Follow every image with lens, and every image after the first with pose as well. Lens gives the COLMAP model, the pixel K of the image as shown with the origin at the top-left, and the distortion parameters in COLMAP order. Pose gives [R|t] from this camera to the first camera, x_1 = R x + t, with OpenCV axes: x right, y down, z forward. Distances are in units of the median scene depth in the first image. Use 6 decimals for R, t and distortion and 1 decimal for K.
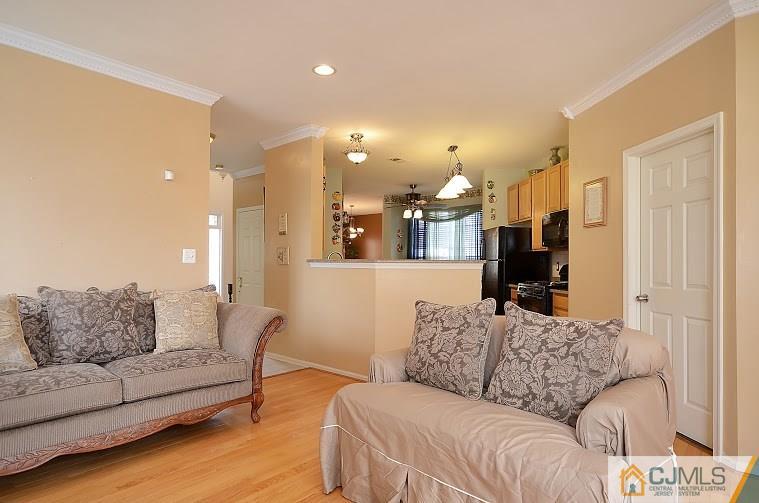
lens RADIAL K [[429.7, 0, 379.5], [0, 429.7, 255.6], [0, 0, 1]] dist [0.000978, -0.002185]
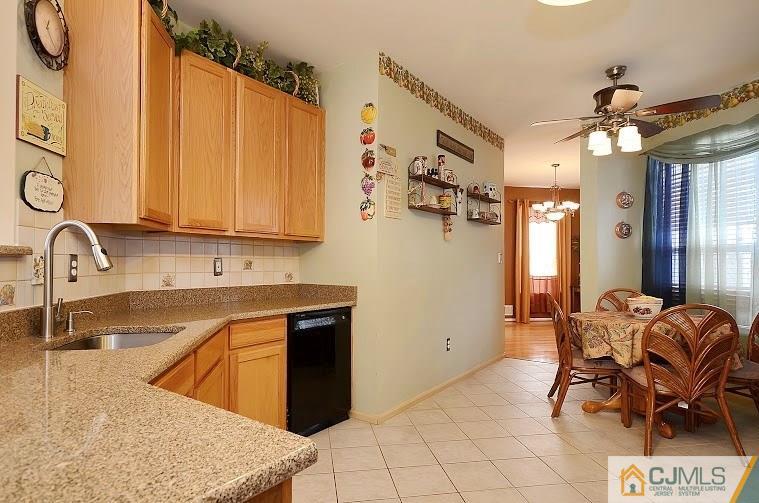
lens RADIAL K [[429.7, 0, 378.5], [0, 429.7, 256.1], [0, 0, 1]] dist [0.000978, -0.002185]
pose [[0.772850, -0.012944, -0.634456, 0.160612], [0.009883, 0.999916, -0.008361, 0.013188], [0.634511, 0.000191, 0.772914, 0.545060]]
